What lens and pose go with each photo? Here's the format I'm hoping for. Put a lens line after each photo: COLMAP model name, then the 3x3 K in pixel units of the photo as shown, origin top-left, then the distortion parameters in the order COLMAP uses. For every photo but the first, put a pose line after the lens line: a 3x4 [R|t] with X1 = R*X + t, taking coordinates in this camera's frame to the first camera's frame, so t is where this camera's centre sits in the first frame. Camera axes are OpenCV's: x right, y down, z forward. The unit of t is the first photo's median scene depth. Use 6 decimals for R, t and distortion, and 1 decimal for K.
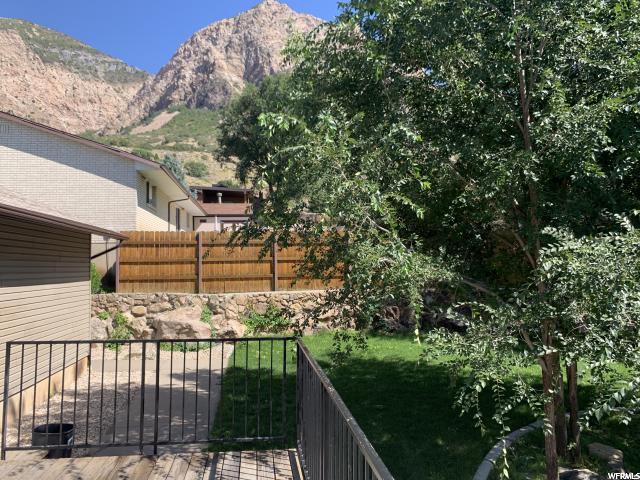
lens RADIAL K [[505.0, 0, 318.4], [0, 505.0, 239.1], [0, 0, 1]] dist [0.046272, -0.013192]
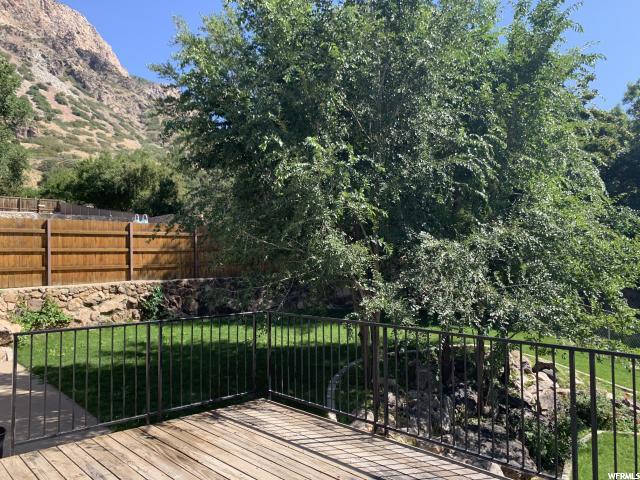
lens RADIAL K [[505.0, 0, 325.0], [0, 505.0, 242.7], [0, 0, 1]] dist [0.046272, -0.013192]
pose [[0.805019, 0.018758, 0.592953, -0.240366], [-0.030255, 0.999497, 0.009457, 0.001942], [-0.592477, -0.025553, 0.805182, -0.037752]]
